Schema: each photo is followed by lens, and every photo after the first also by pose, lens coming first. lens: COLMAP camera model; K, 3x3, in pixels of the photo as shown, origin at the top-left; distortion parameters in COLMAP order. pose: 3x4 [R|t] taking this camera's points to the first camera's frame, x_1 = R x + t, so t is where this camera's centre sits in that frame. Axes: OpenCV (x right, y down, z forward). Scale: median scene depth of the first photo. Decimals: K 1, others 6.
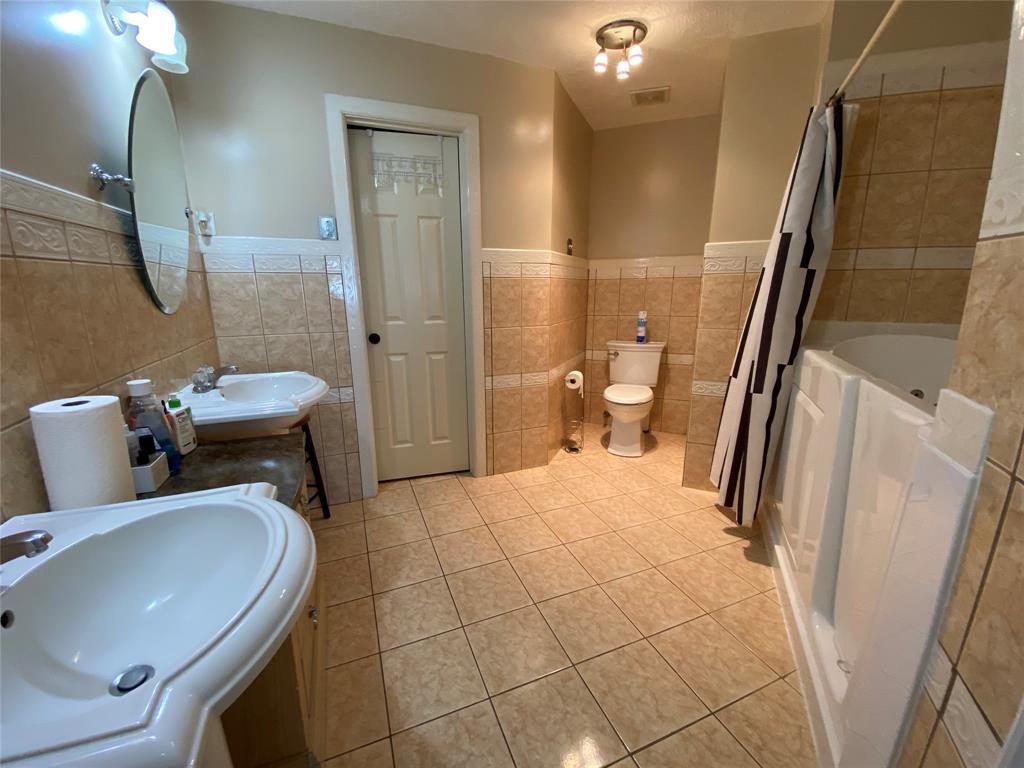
lens RADIAL K [[412.9, 0, 508.1], [0, 412.9, 385.9], [0, 0, 1]] dist [0.033346, -0.027686]
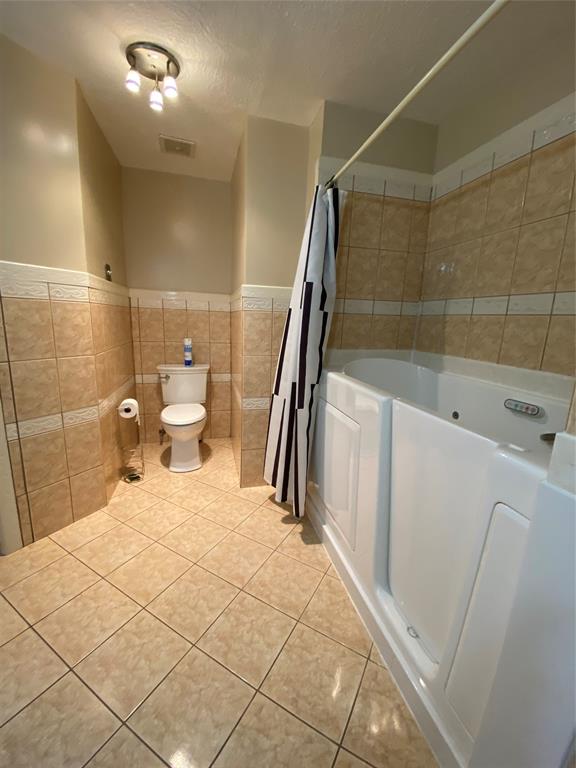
lens RADIAL K [[309.6, 0, 286.2], [0, 309.6, 381.2], [0, 0, 1]] dist [0.033346, -0.027686]
pose [[0.782978, -0.085007, 0.616214, 0.002778], [0.100373, 0.994902, 0.009711, -0.062228], [-0.613898, 0.054248, 0.787519, 0.236905]]
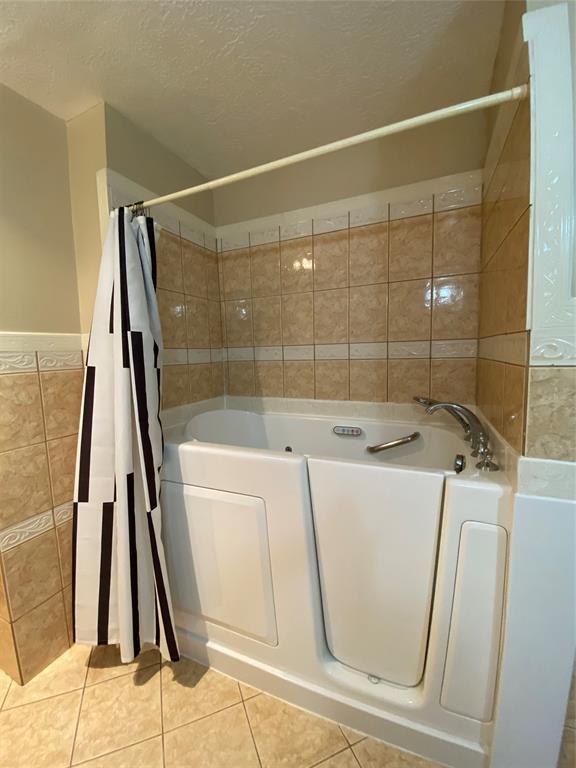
lens RADIAL K [[308.6, 0, 288.0], [0, 308.6, 384.0], [0, 0, 1]] dist [0.043101, -0.027506]
pose [[-0.006533, -0.096090, 0.995351, -0.023872], [0.256109, 0.962013, 0.094552, -0.177271], [-0.966626, 0.255536, 0.018325, 0.520494]]
